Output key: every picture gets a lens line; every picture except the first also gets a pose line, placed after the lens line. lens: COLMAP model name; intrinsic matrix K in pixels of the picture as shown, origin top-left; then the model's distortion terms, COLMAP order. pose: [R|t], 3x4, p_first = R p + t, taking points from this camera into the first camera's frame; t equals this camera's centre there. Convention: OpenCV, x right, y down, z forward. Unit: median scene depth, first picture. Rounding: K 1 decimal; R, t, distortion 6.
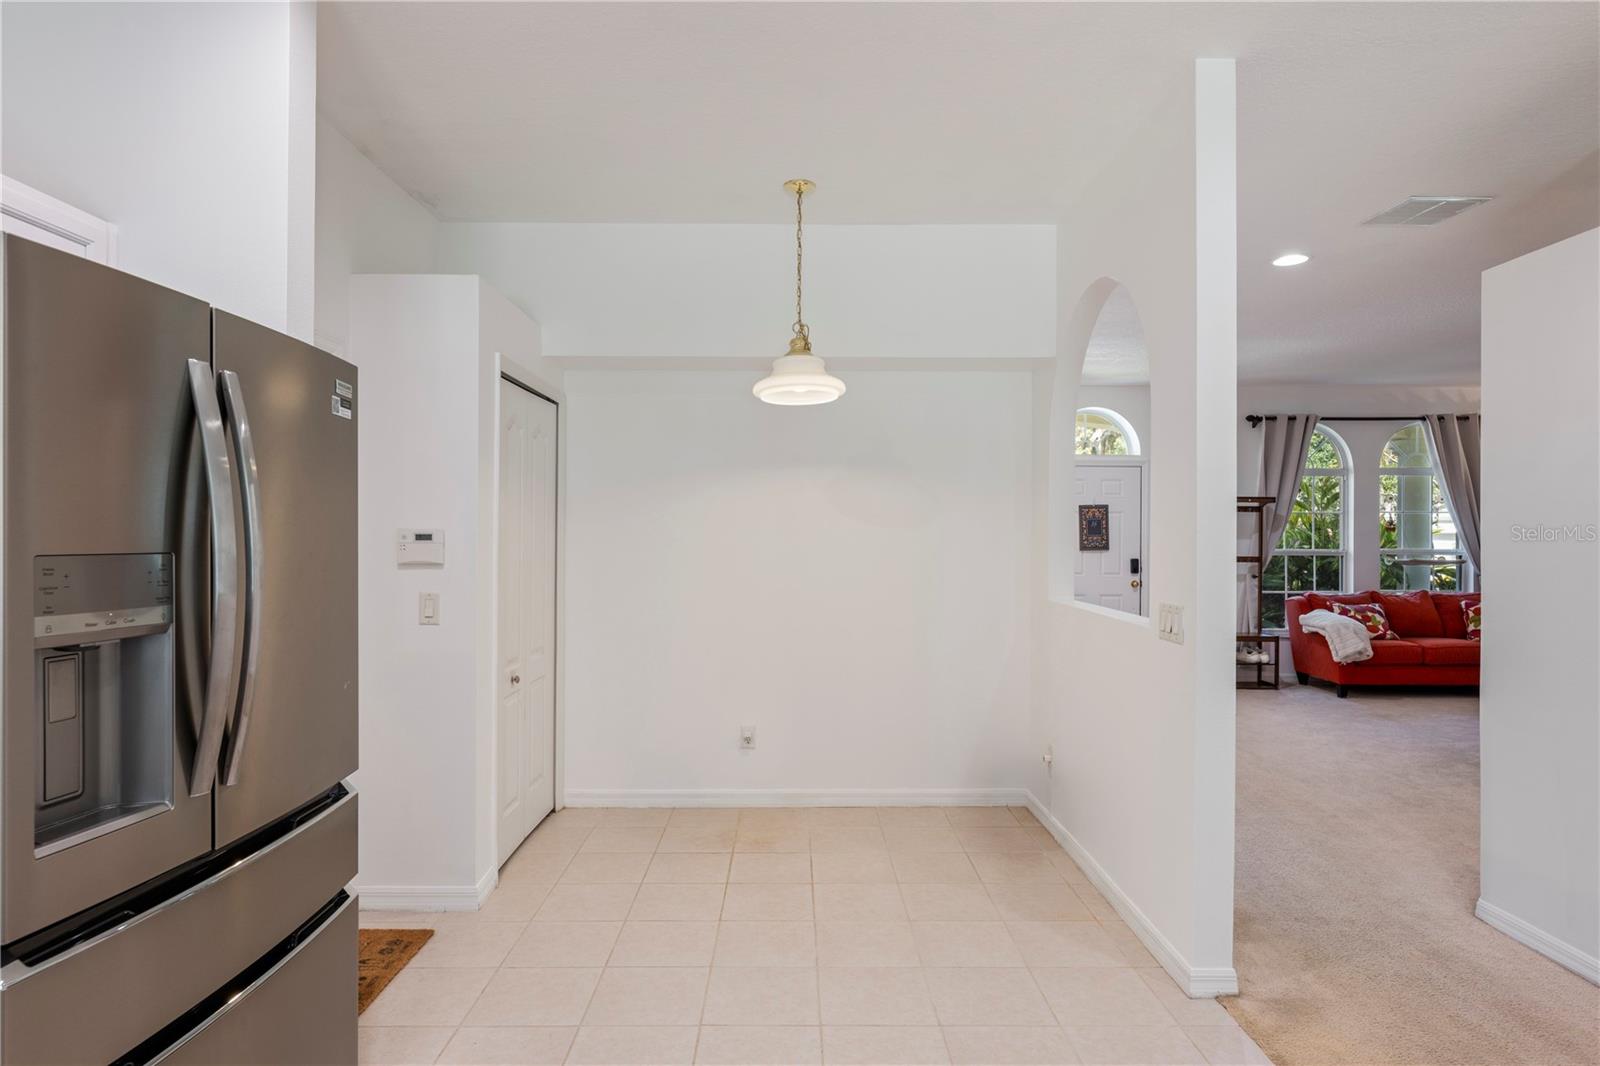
lens RADIAL K [[886.1, 0, 795.7], [0, 886.1, 539.0], [0, 0, 1]] dist [-0.002849, 0.000461]
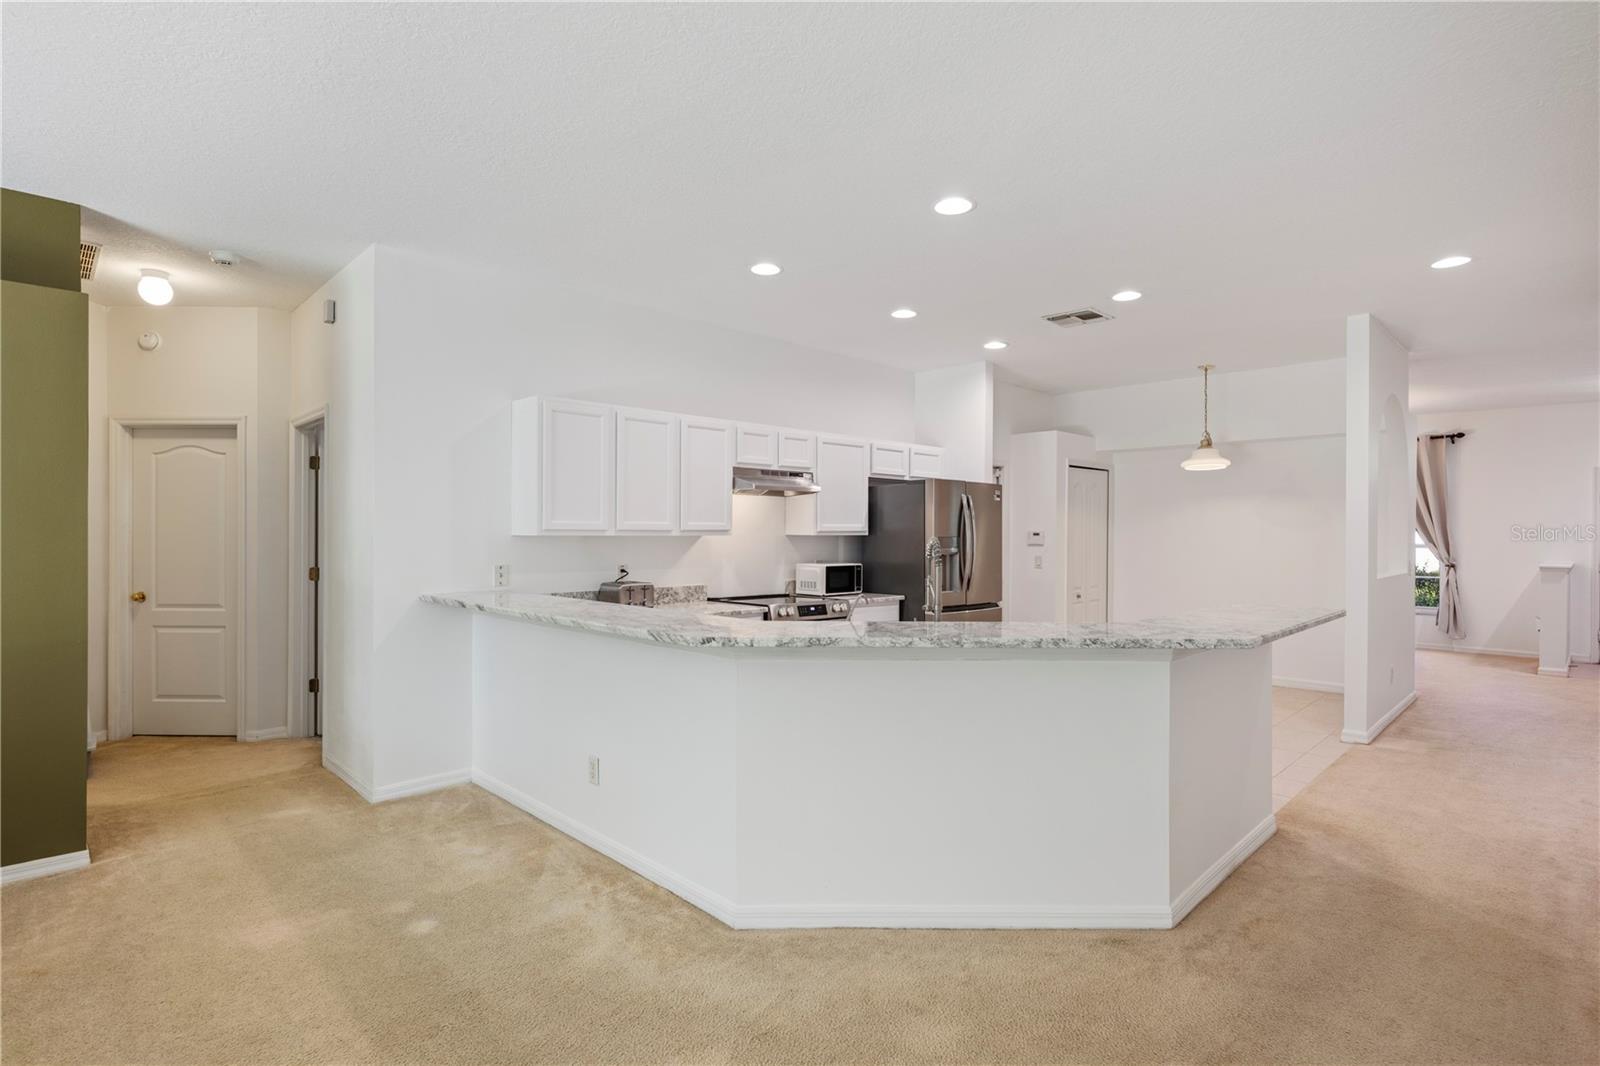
lens RADIAL K [[795.5, 0, 798.4], [0, 795.5, 532.0], [0, 0, 1]] dist [0.011258, -0.000728]
pose [[0.703127, -0.002074, -0.711061, 0.736213], [-0.002812, 0.999980, -0.005698, 0.006416], [0.711058, 0.006006, 0.703107, -1.115111]]
